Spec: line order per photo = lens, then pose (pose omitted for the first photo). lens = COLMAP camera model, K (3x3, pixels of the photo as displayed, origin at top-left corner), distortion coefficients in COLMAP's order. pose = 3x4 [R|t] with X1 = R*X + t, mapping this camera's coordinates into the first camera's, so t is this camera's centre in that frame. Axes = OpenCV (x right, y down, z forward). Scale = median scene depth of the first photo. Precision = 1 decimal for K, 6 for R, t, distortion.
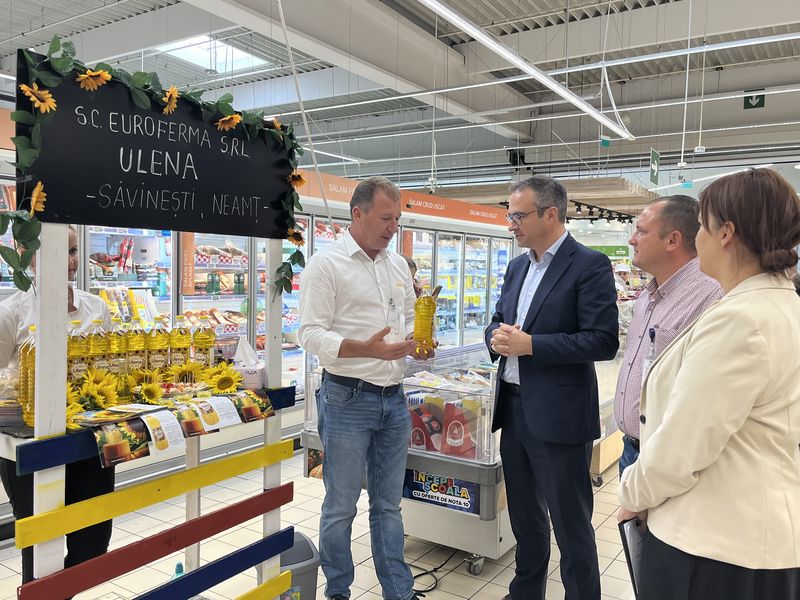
lens RADIAL K [[666.6, 0, 406.5], [0, 666.6, 304.3], [0, 0, 1]] dist [0.023337, -0.017088]
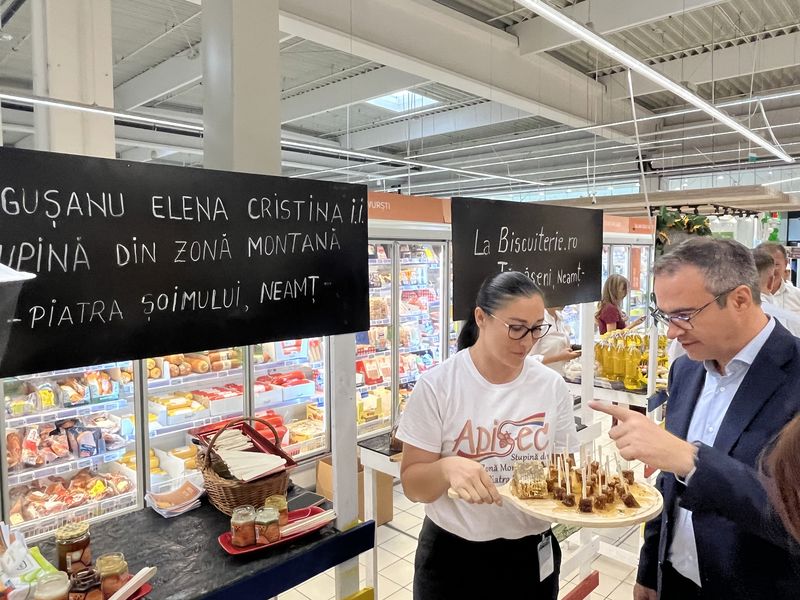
lens RADIAL K [[569.7, 0, 387.2], [0, 569.7, 291.7], [0, 0, 1]] dist [-0.000918, -0.006766]
pose [[0.980369, -0.011595, -0.196828, -0.672574], [0.014247, 0.999826, 0.012064, -0.098358], [0.196654, -0.014631, 0.980364, -0.646542]]
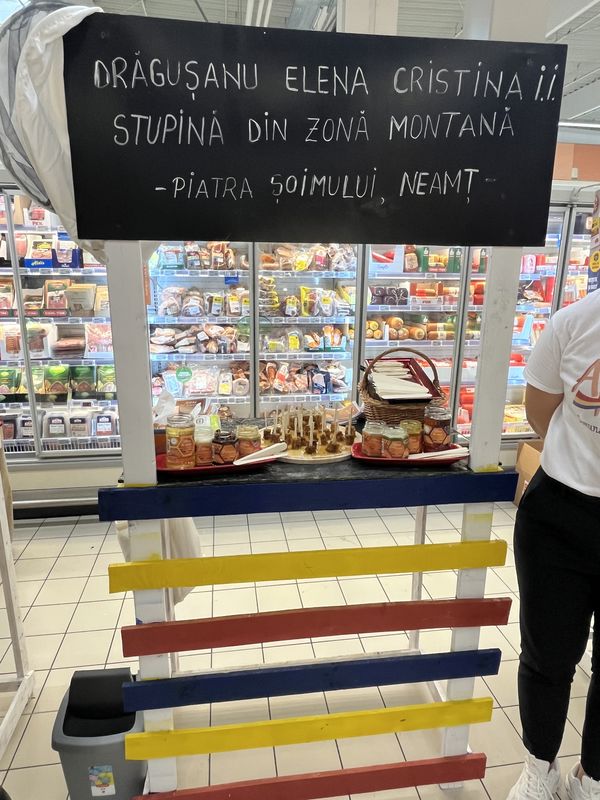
lens RADIAL K [[504.2, 0, 298.4], [0, 504.2, 394.3], [0, 0, 1]] dist [0.006933, -0.010530]
pose [[0.670470, 0.171242, -0.721904, -0.618375], [-0.037216, 0.979538, 0.197790, -0.006079], [0.741003, -0.105746, 0.663124, -0.518574]]
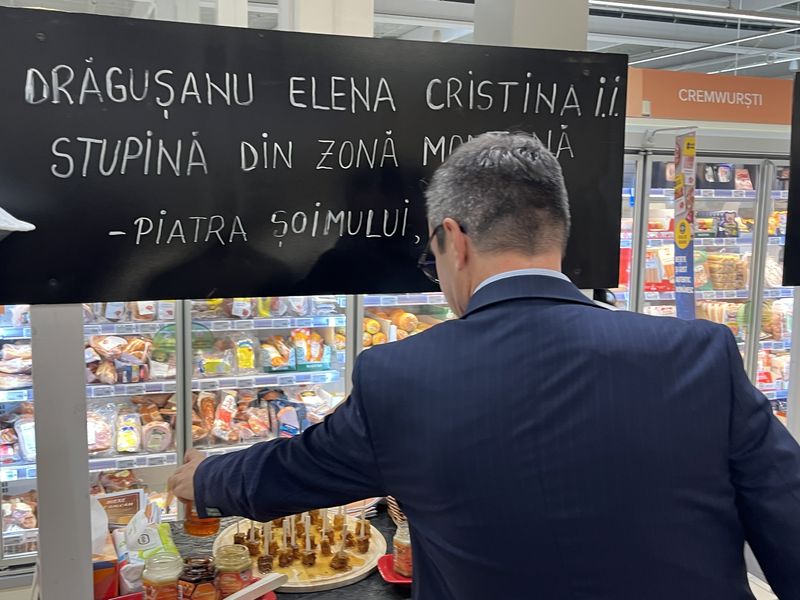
lens RADIAL K [[877.9, 0, 407.9], [0, 877.9, 299.5], [0, 0, 1]] dist [0.032806, 0.000000]
pose [[0.813802, 0.069742, -0.576943, -0.585304], [-0.030754, 0.996550, 0.077085, -0.084307], [0.580328, -0.044989, 0.813139, -0.623558]]
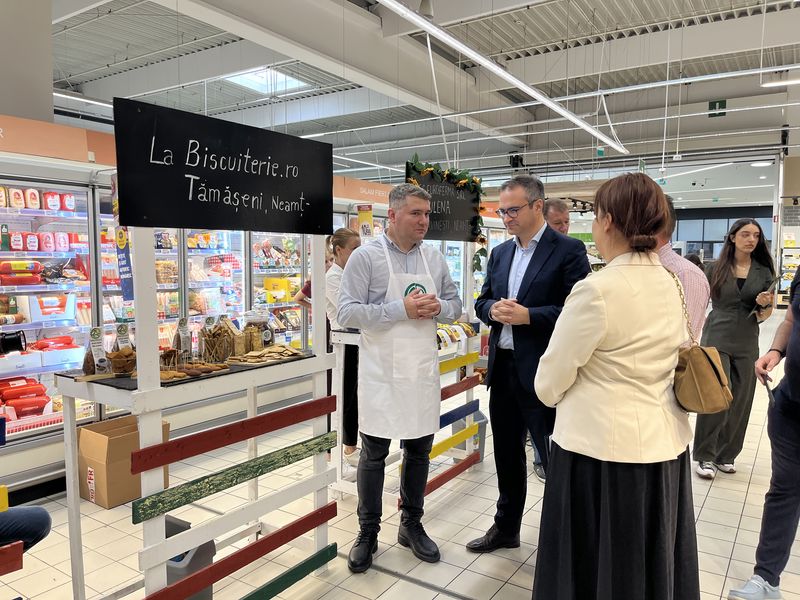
lens RADIAL K [[607.7, 0, 391.8], [0, 607.7, 306.9], [0, 0, 1]] dist [0.007393, 0.010645]
pose [[0.999836, -0.016801, -0.006785, -0.403891], [0.017001, 0.999388, 0.030587, 0.026788], [0.006267, -0.030697, 0.999509, -0.679191]]
